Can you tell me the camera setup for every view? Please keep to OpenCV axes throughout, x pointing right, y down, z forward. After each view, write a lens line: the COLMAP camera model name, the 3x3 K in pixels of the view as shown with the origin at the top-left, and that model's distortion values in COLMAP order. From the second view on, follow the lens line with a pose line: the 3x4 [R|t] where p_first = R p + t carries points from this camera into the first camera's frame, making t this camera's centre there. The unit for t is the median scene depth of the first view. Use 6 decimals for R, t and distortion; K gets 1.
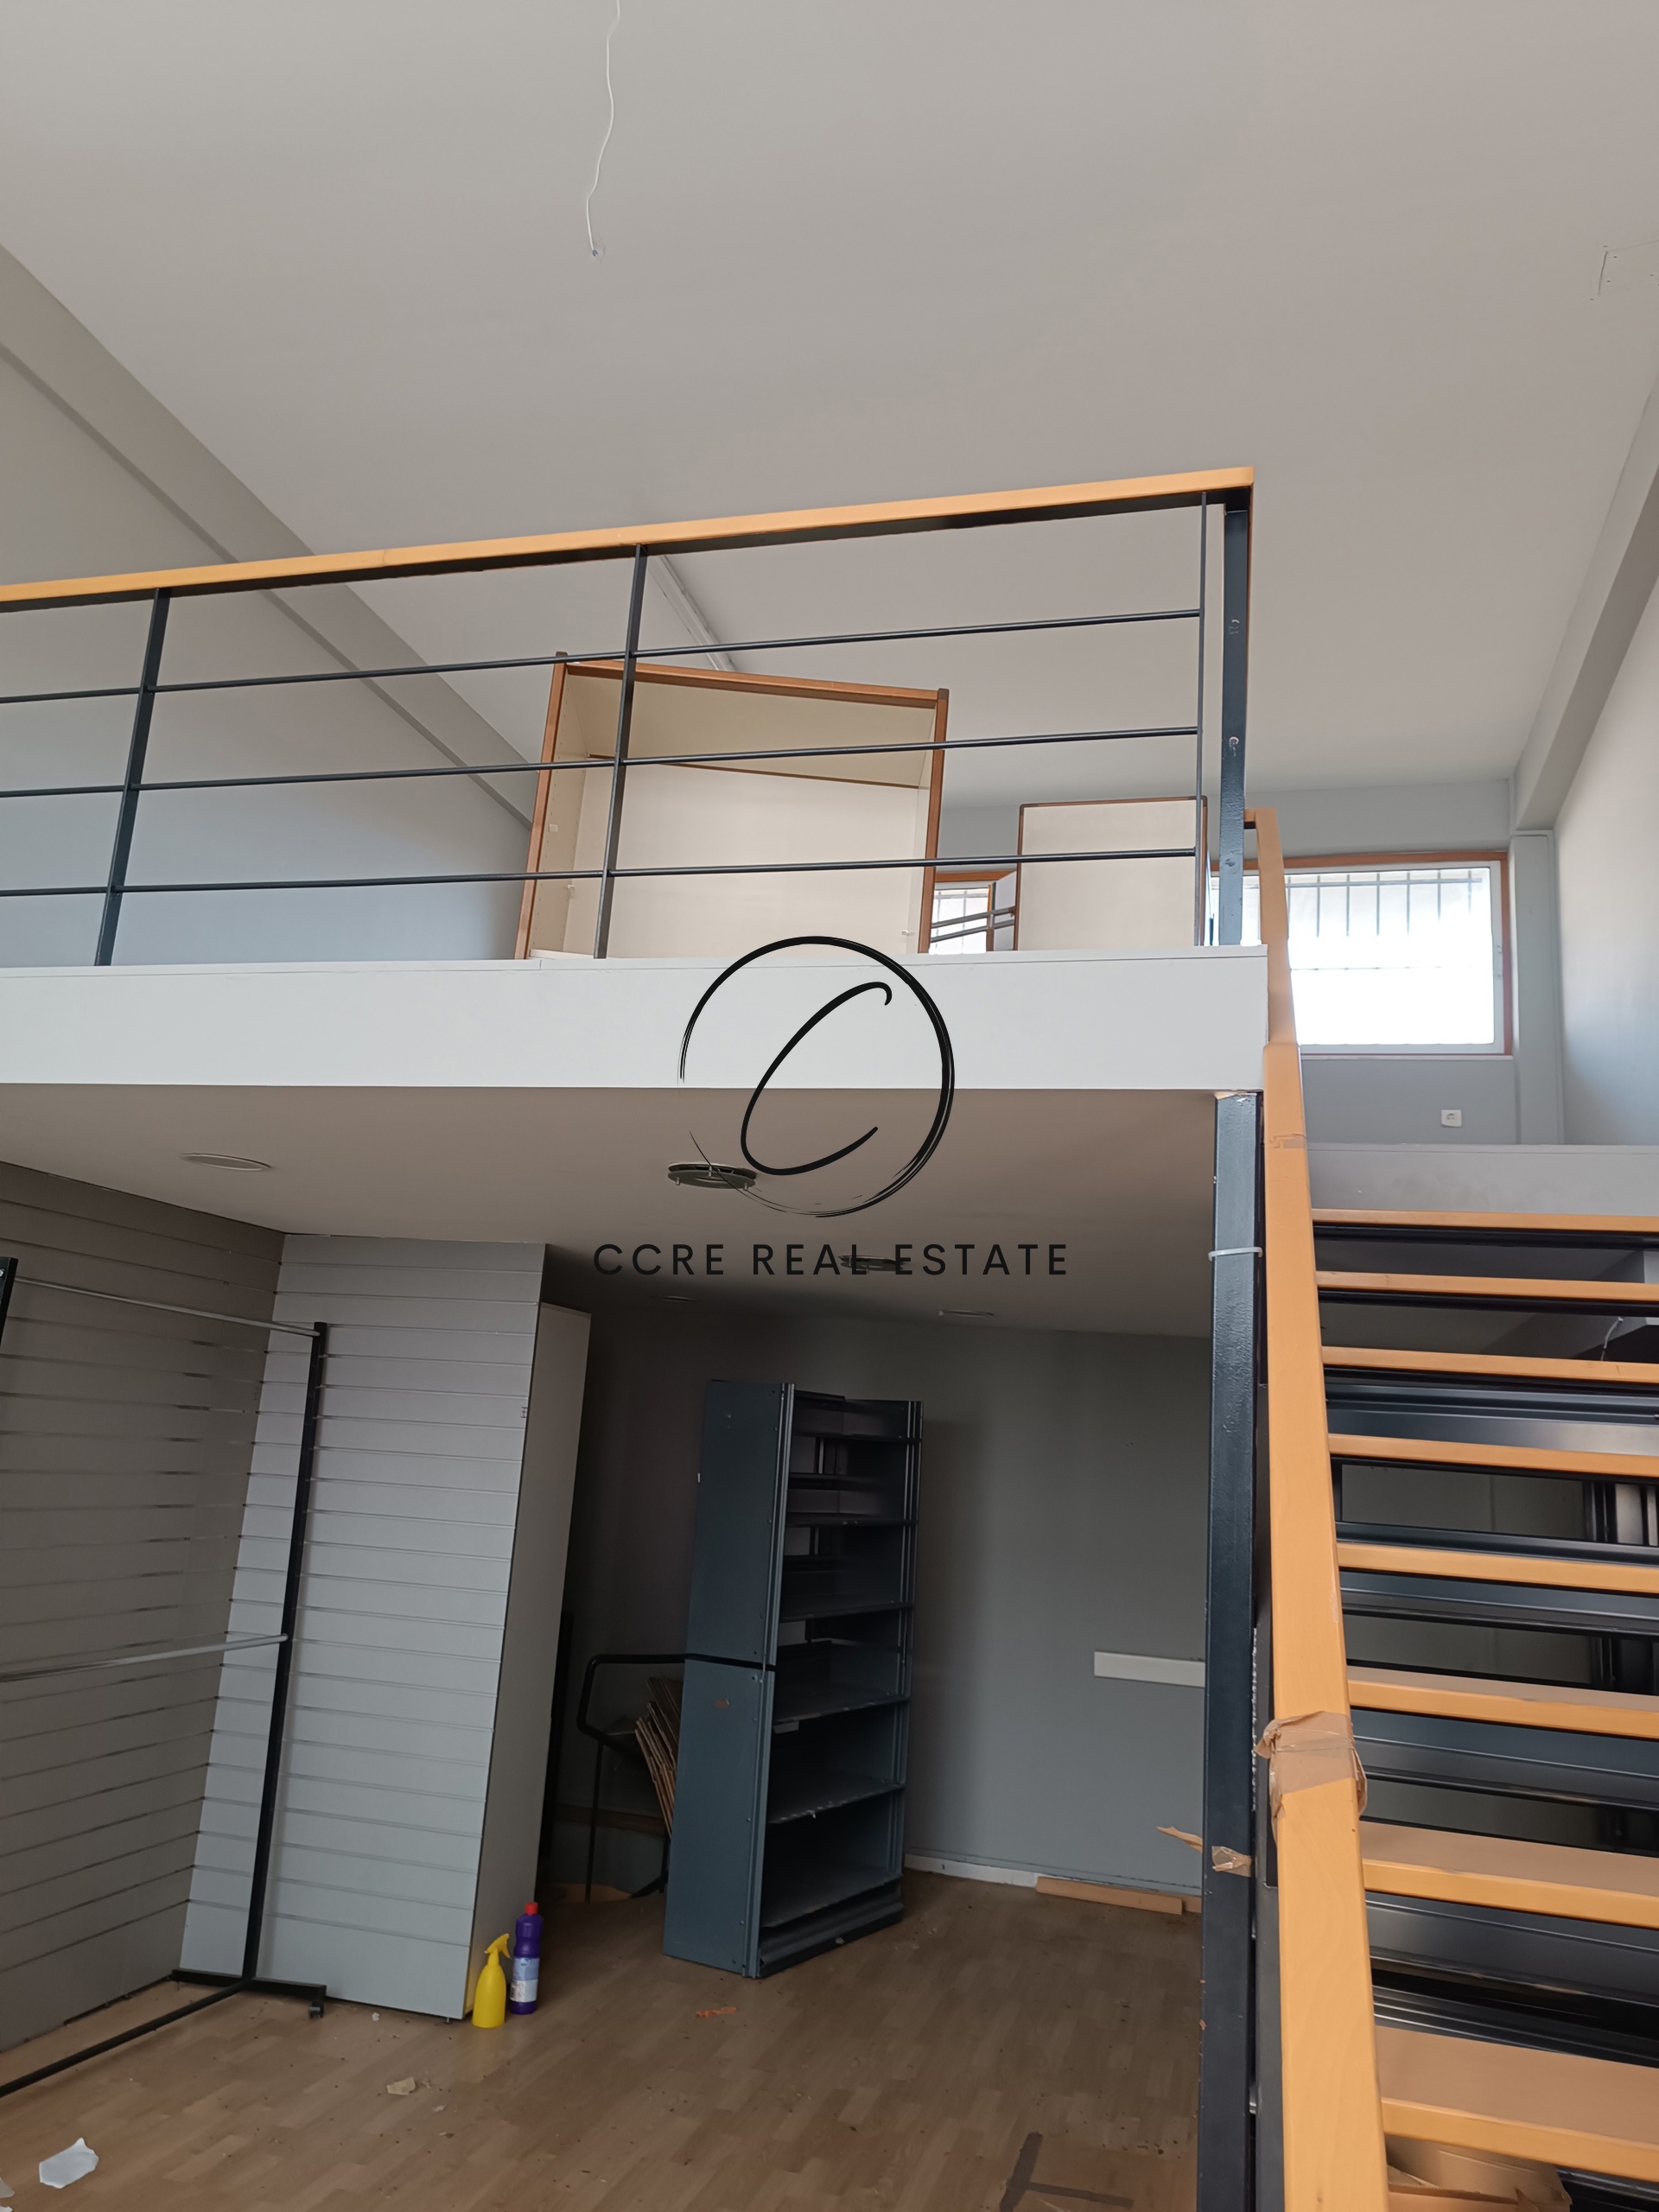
lens RADIAL K [[1579.4, 0, 827.7], [0, 1579.4, 1110.5], [0, 0, 1]] dist [0.024536, -0.023732]
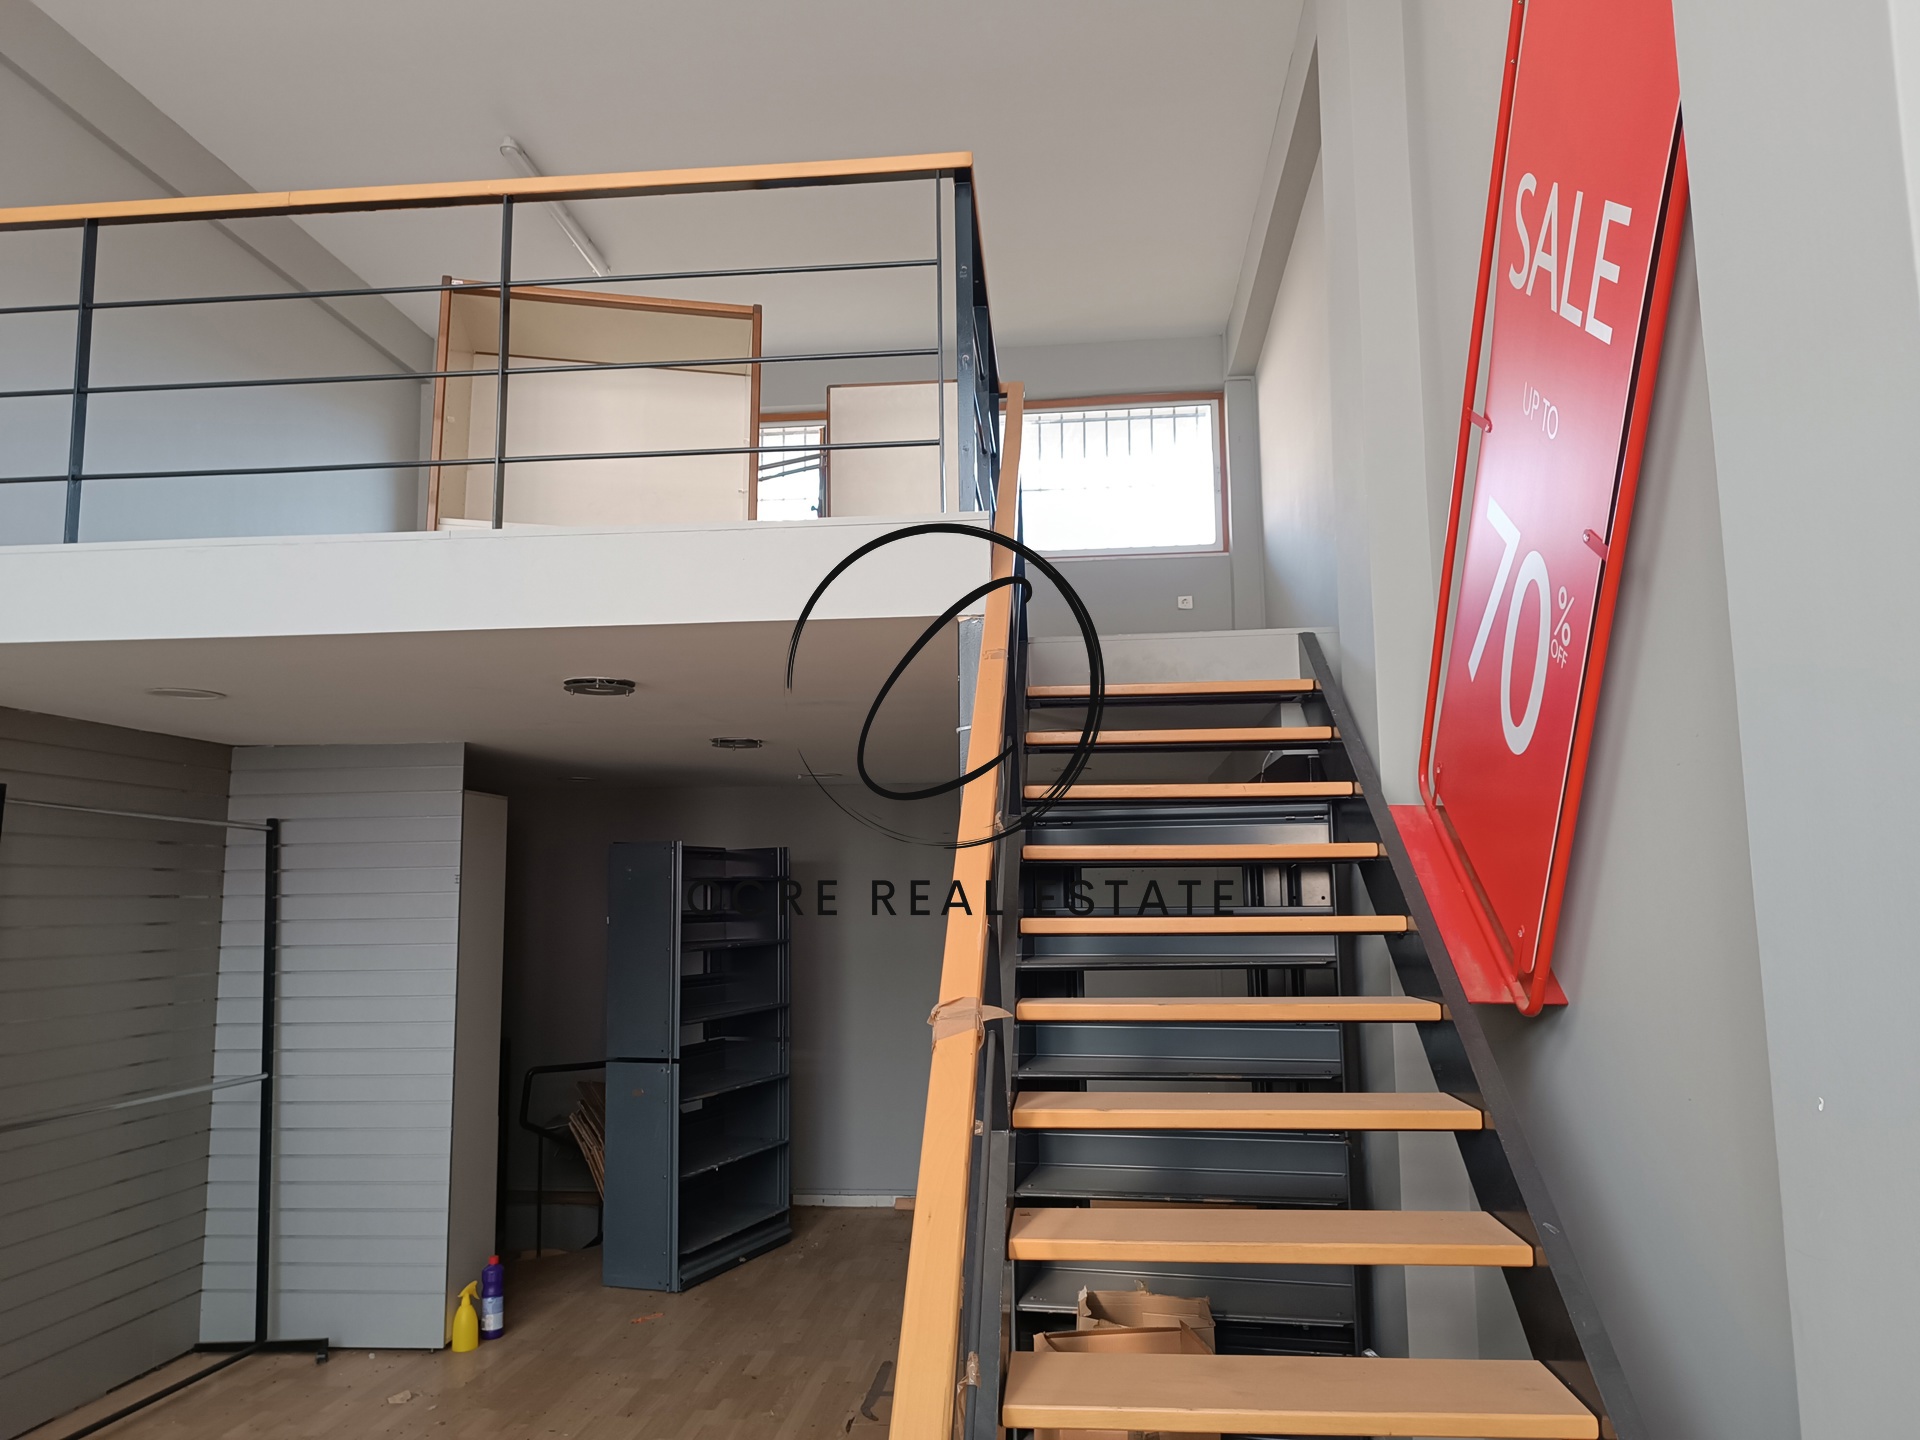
lens RADIAL K [[1370.9, 0, 965.9], [0, 1370.9, 726.3], [0, 0, 1]] dist [0.024536, -0.023732]
pose [[0.982328, -0.057688, 0.178053, 0.014162], [0.040516, 0.994300, 0.098616, -0.018512], [-0.182728, -0.089659, 0.979067, -0.118182]]
